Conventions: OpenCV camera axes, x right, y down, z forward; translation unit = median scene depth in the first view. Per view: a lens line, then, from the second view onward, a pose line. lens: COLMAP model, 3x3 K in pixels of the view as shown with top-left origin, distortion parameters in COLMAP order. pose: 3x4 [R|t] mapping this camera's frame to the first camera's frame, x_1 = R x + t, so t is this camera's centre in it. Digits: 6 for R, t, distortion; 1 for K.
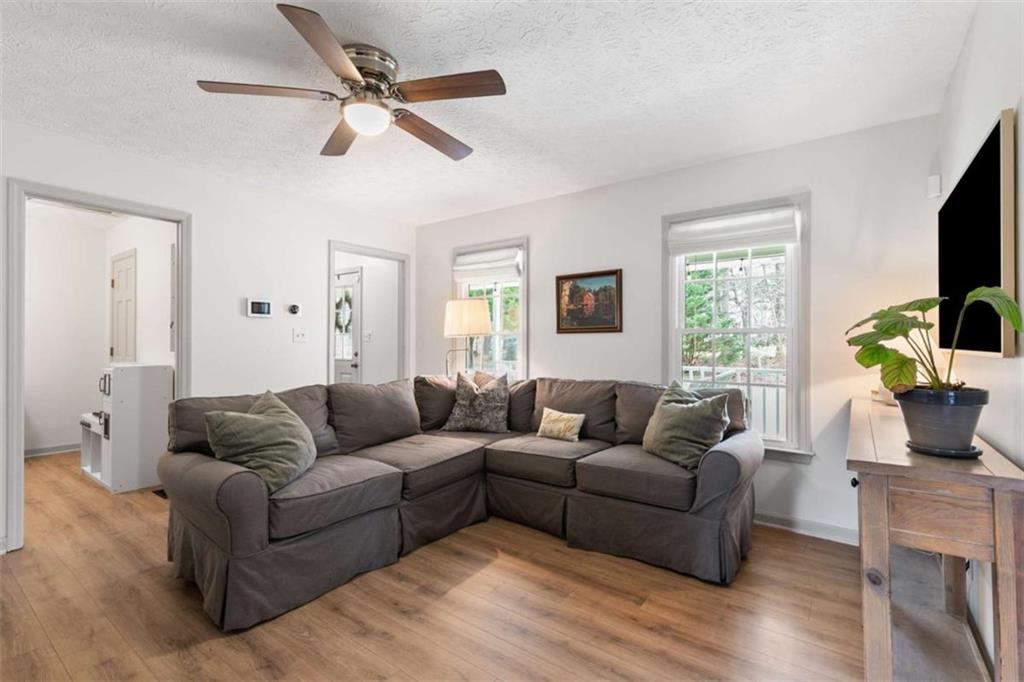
lens RADIAL K [[460.1, 0, 510.8], [0, 460.1, 337.5], [0, 0, 1]] dist [0.003905, -0.000280]
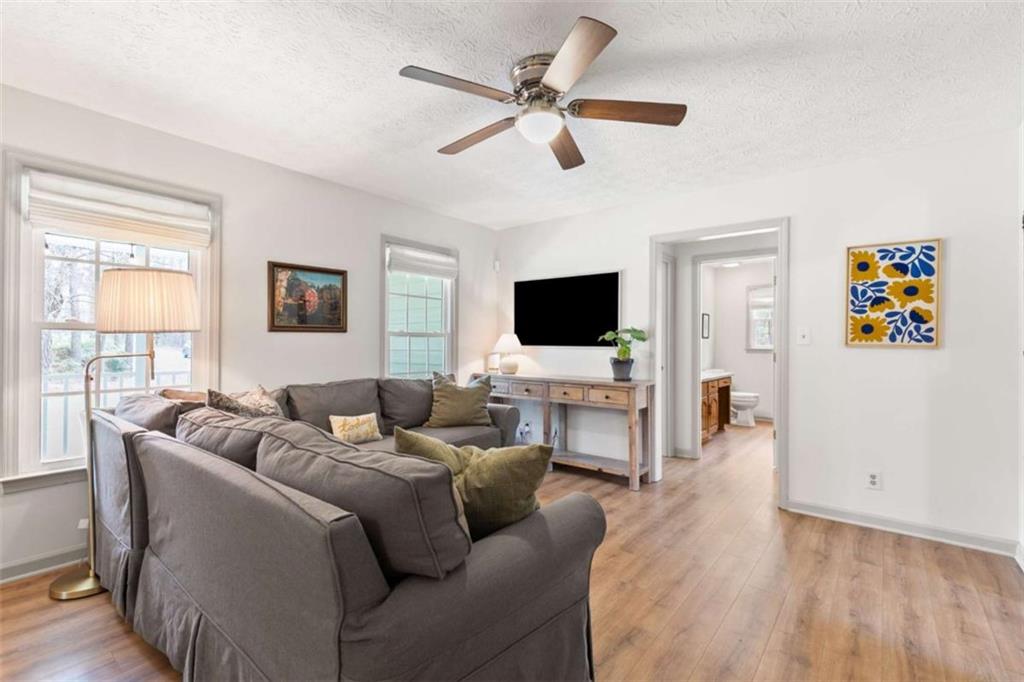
lens RADIAL K [[460.1, 0, 512.6], [0, 460.1, 340.8], [0, 0, 1]] dist [0.003905, -0.000280]
pose [[0.044031, 0.005066, 0.999017, -0.819321], [-0.015123, 0.999876, -0.004403, 0.005894], [-0.998916, -0.014914, 0.044102, 0.624129]]
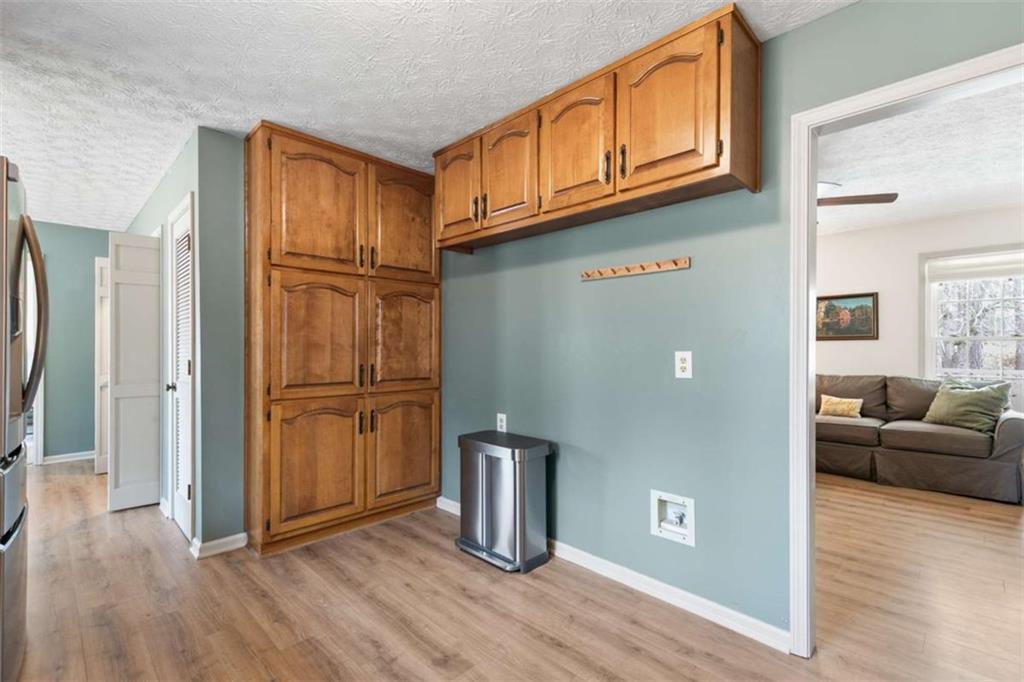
lens RADIAL K [[460.1, 0, 515.9], [0, 460.1, 345.5], [0, 0, 1]] dist [0.003905, -0.000280]
pose [[0.990523, -0.000588, -0.137346, -0.658835], [0.001471, 0.999979, 0.006334, -0.005034], [0.137339, -0.006476, 0.990503, -0.503032]]
